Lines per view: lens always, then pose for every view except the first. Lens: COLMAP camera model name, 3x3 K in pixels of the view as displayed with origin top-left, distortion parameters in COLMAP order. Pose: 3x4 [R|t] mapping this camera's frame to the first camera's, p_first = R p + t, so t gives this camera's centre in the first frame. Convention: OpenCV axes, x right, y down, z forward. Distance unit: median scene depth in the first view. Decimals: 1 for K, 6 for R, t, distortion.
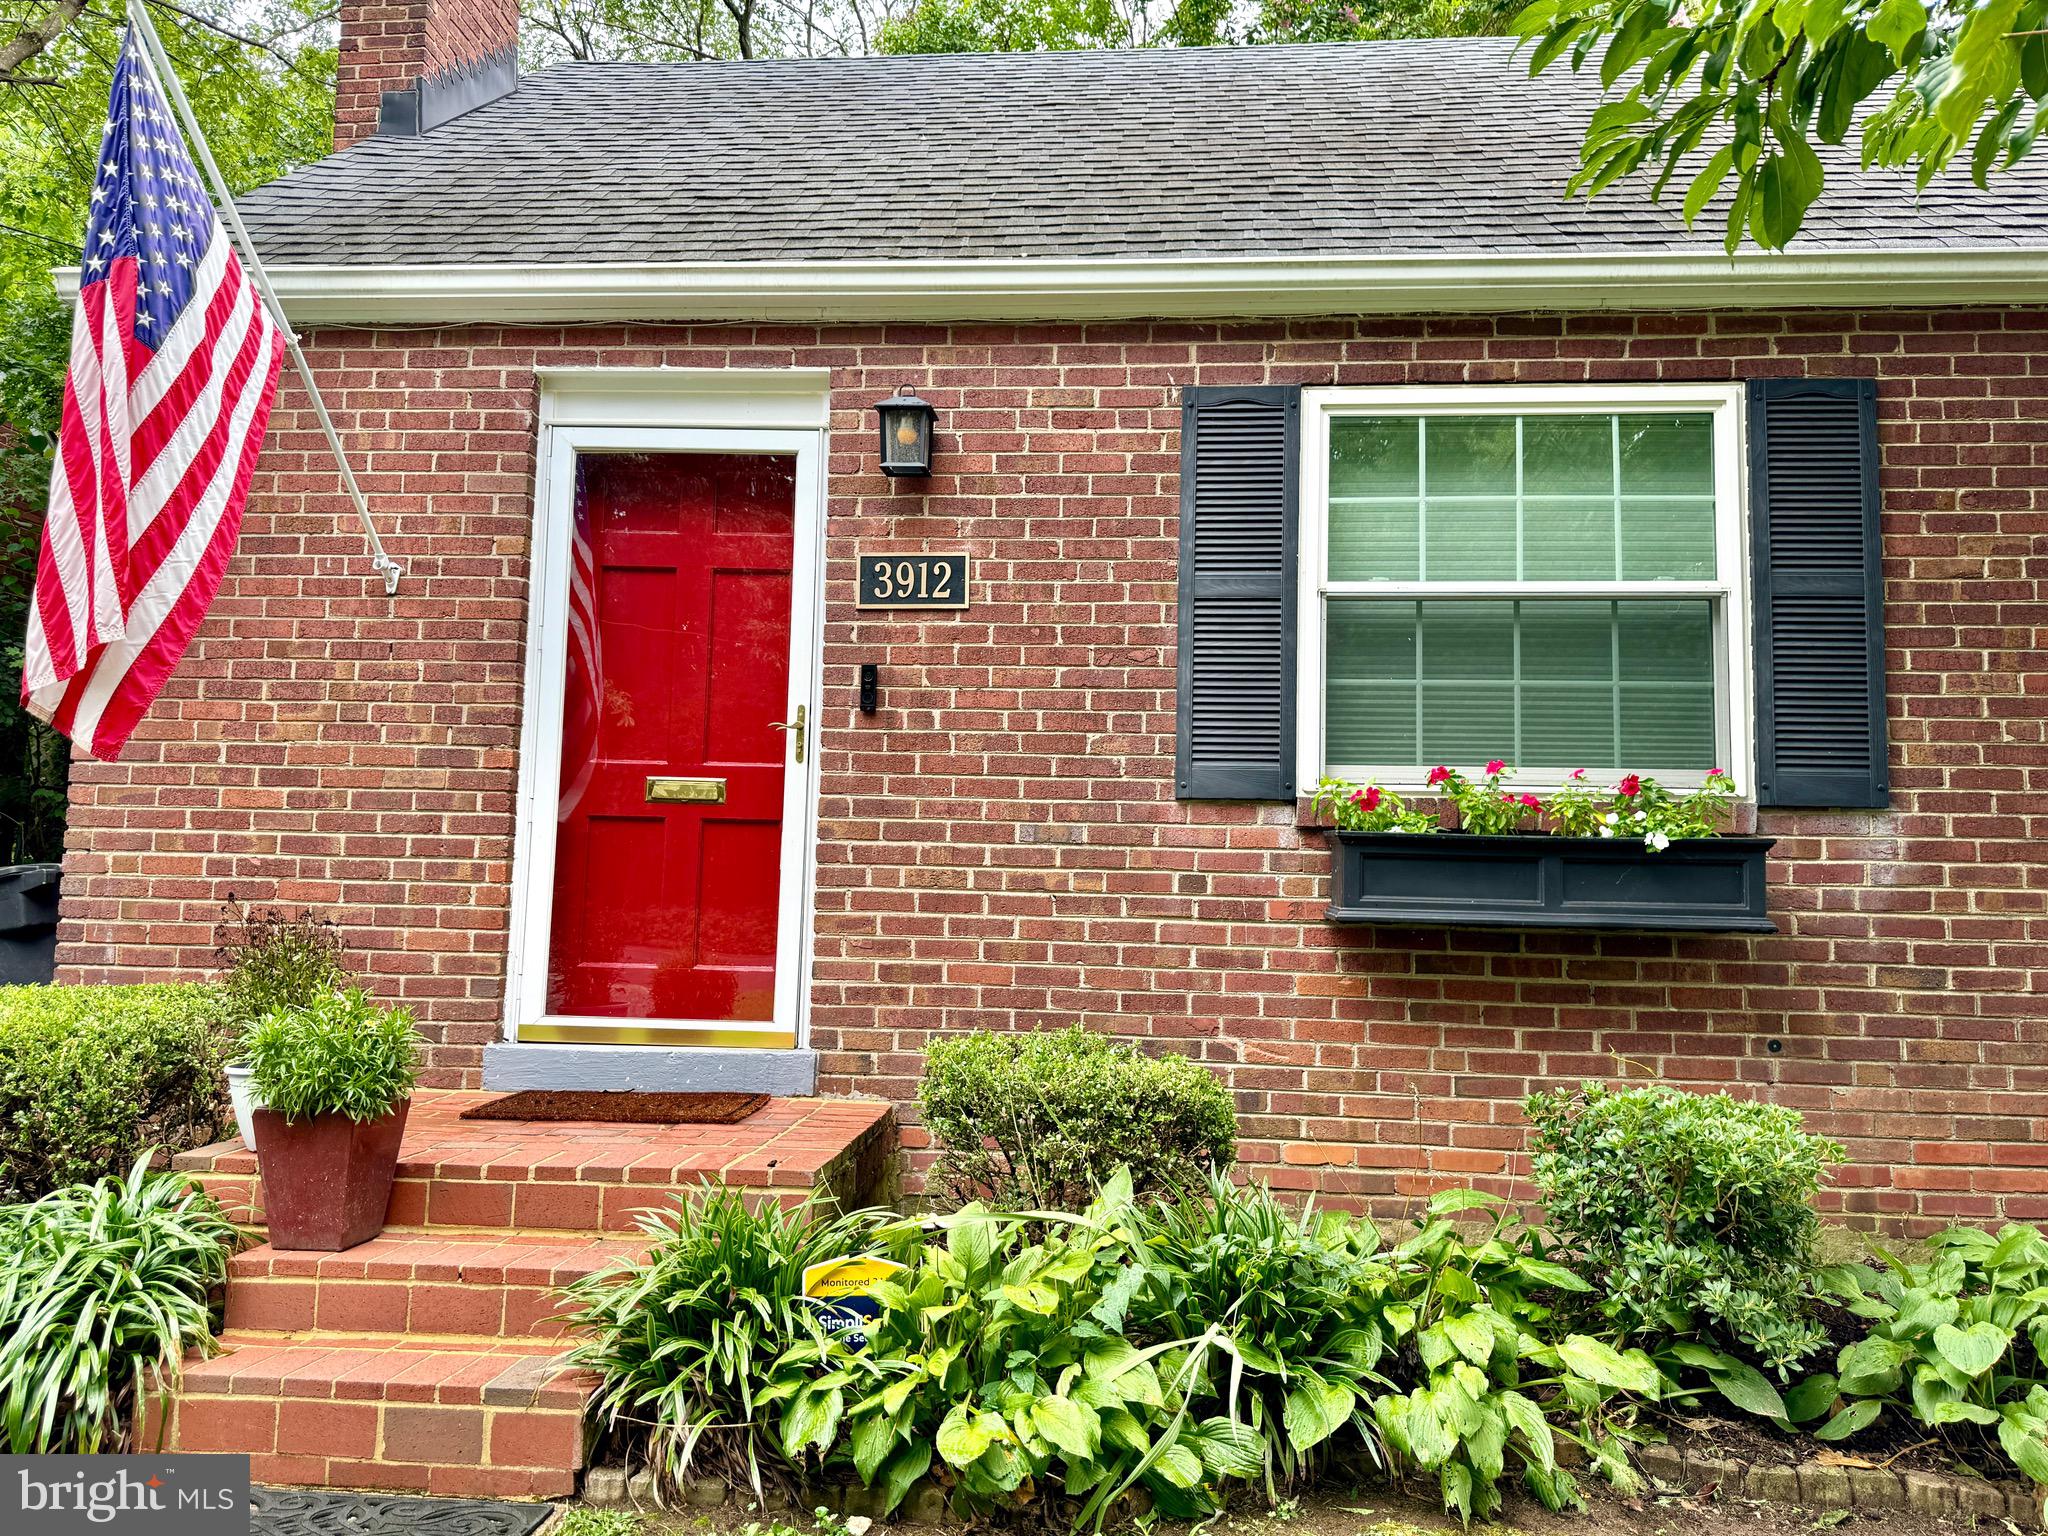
lens RADIAL K [[1467.1, 0, 1022.5], [0, 1467.1, 779.5], [0, 0, 1]] dist [0.052096, -0.008884]
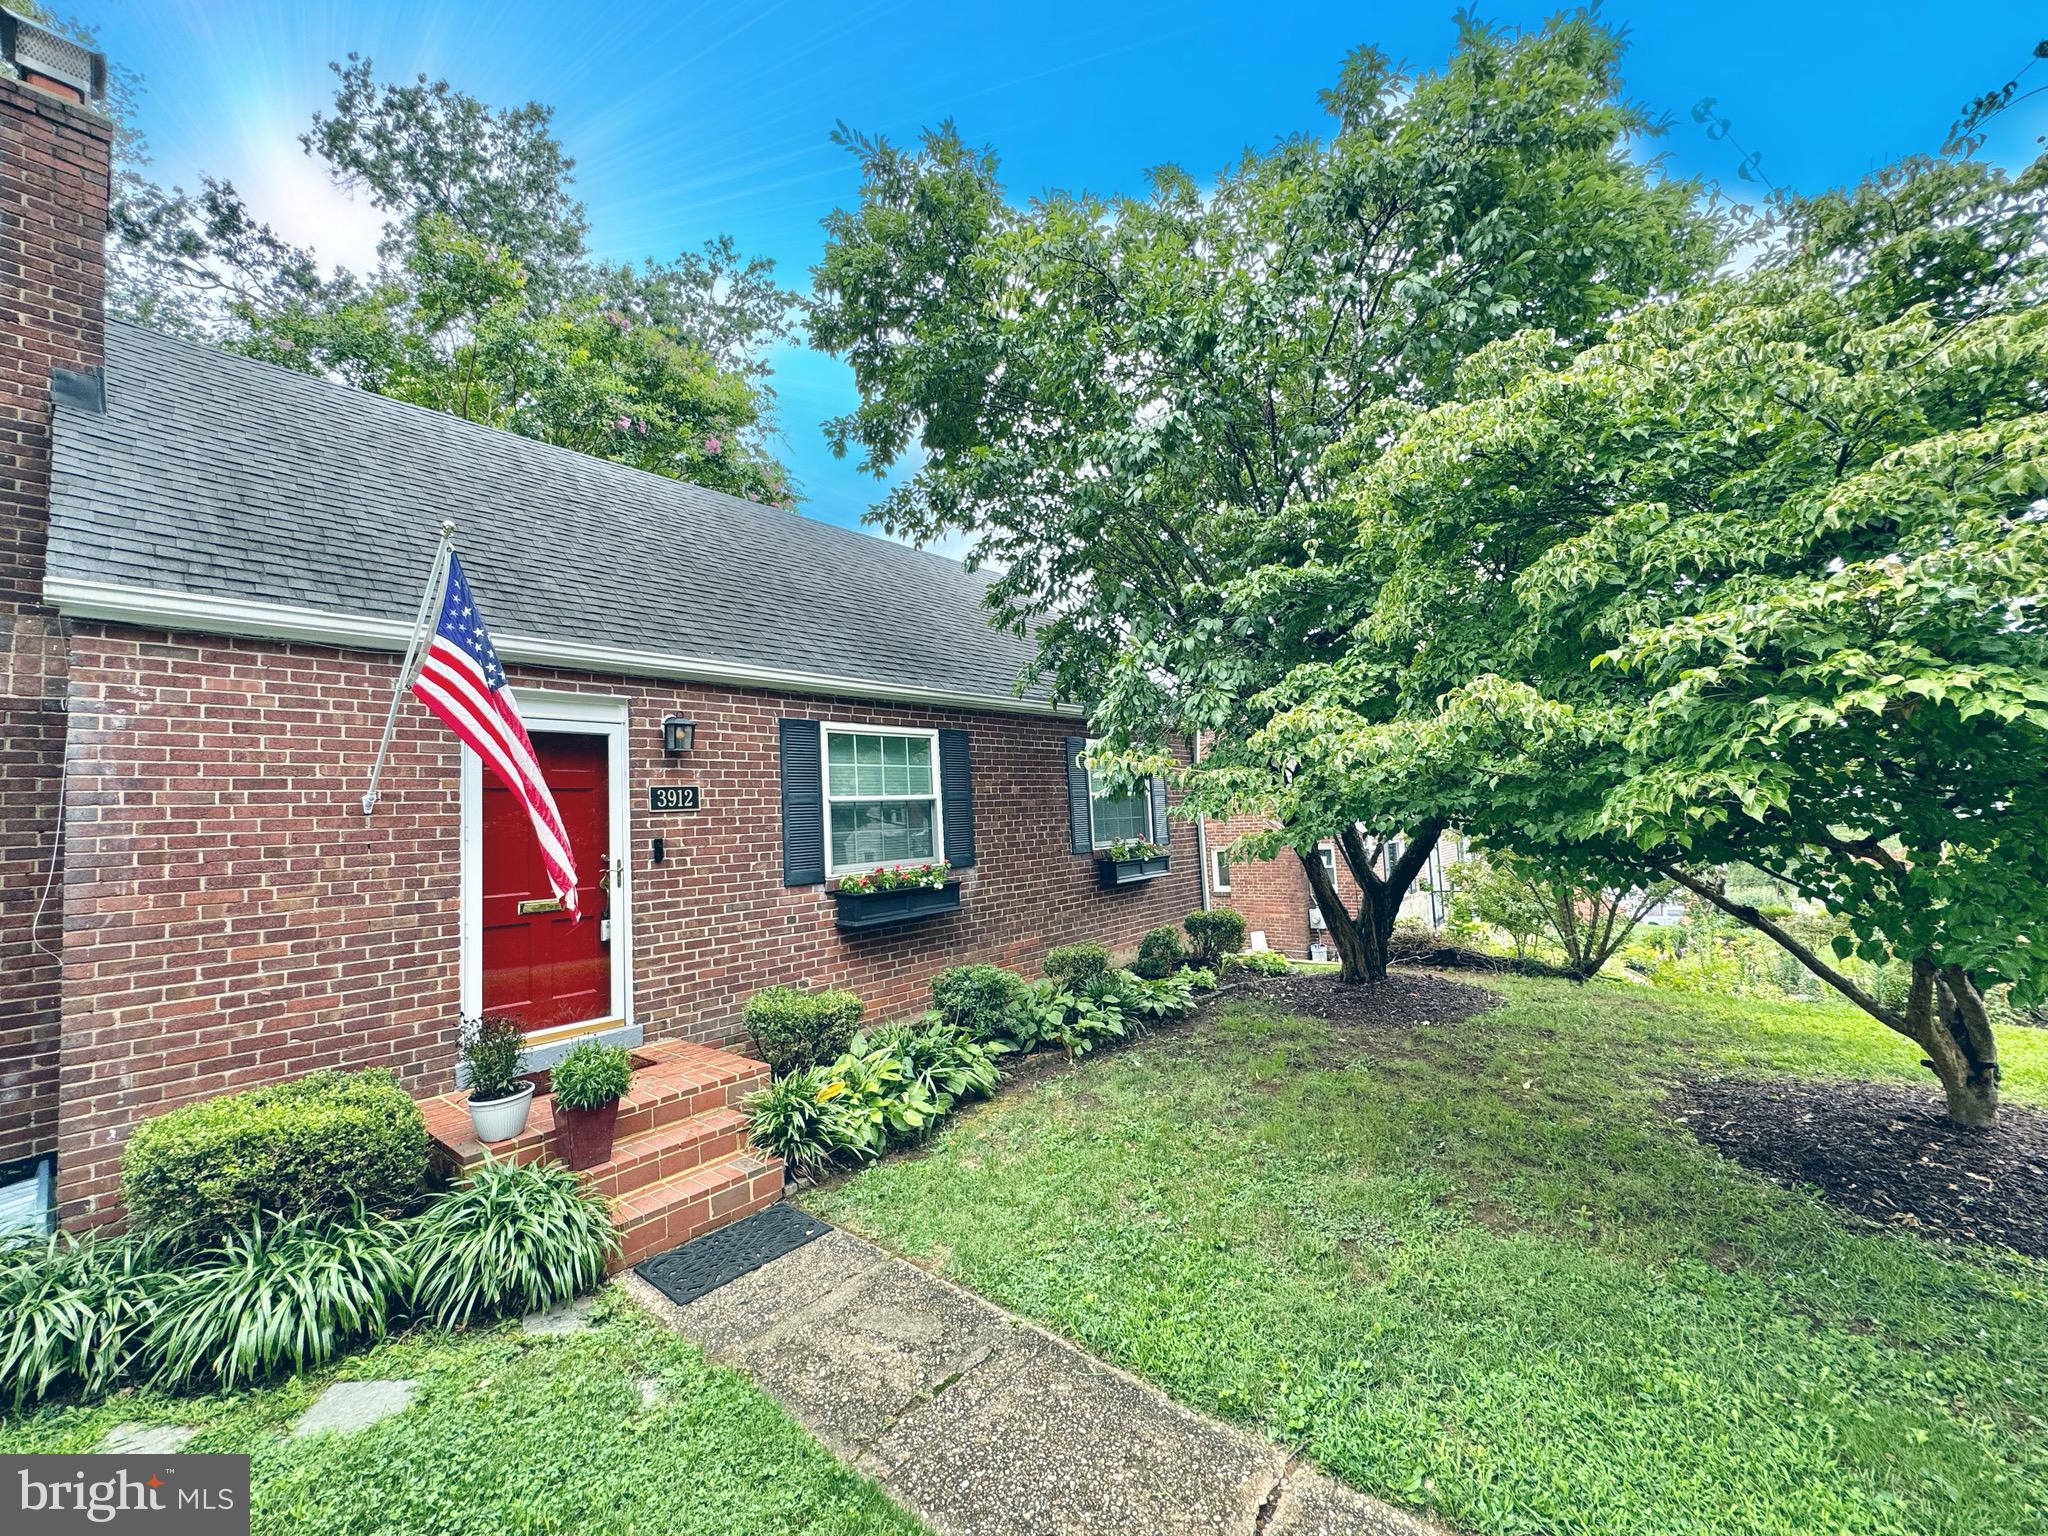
lens RADIAL K [[816.2, 0, 1022.3], [0, 816.2, 774.1], [0, 0, 1]] dist [-0.002685, 0.000739]
pose [[0.592653, -0.004999, 0.805443, -0.747778], [0.005372, 0.999983, 0.002254, -0.172405], [-0.805440, 0.002991, 0.592669, -0.131738]]
